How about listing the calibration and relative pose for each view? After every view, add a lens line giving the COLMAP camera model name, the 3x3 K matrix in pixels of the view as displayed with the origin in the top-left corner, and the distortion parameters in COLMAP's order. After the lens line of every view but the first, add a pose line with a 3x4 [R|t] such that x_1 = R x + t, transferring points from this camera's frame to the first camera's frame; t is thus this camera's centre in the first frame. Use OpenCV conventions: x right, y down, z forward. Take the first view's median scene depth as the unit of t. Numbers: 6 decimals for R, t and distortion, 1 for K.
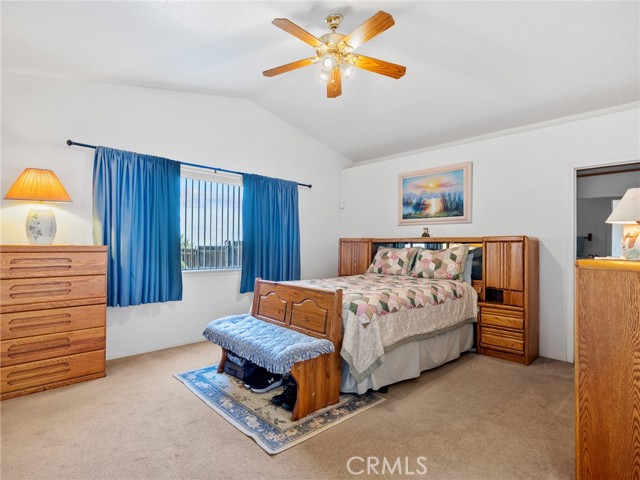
lens RADIAL K [[337.3, 0, 303.9], [0, 337.3, 240.2], [0, 0, 1]] dist [-0.003214, 0.000844]
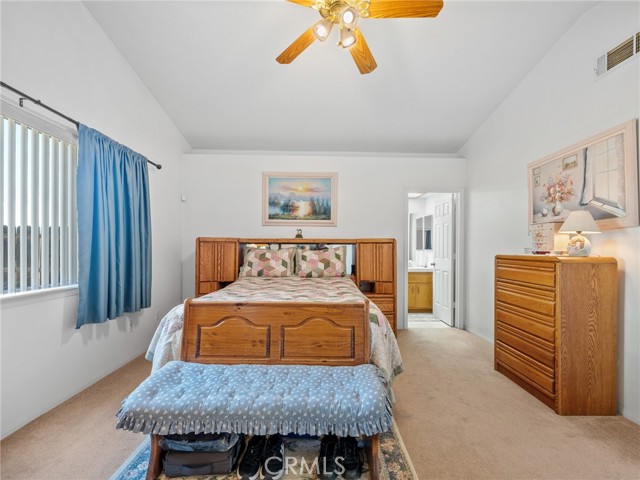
lens RADIAL K [[306.3, 0, 321.5], [0, 306.3, 246.0], [0, 0, 1]] dist [-0.001688, 0.000366]
pose [[0.655527, -0.002547, 0.755167, -0.311355], [-0.011711, 0.999840, 0.013539, 0.001945], [-0.755081, -0.017719, 0.655392, 0.338293]]
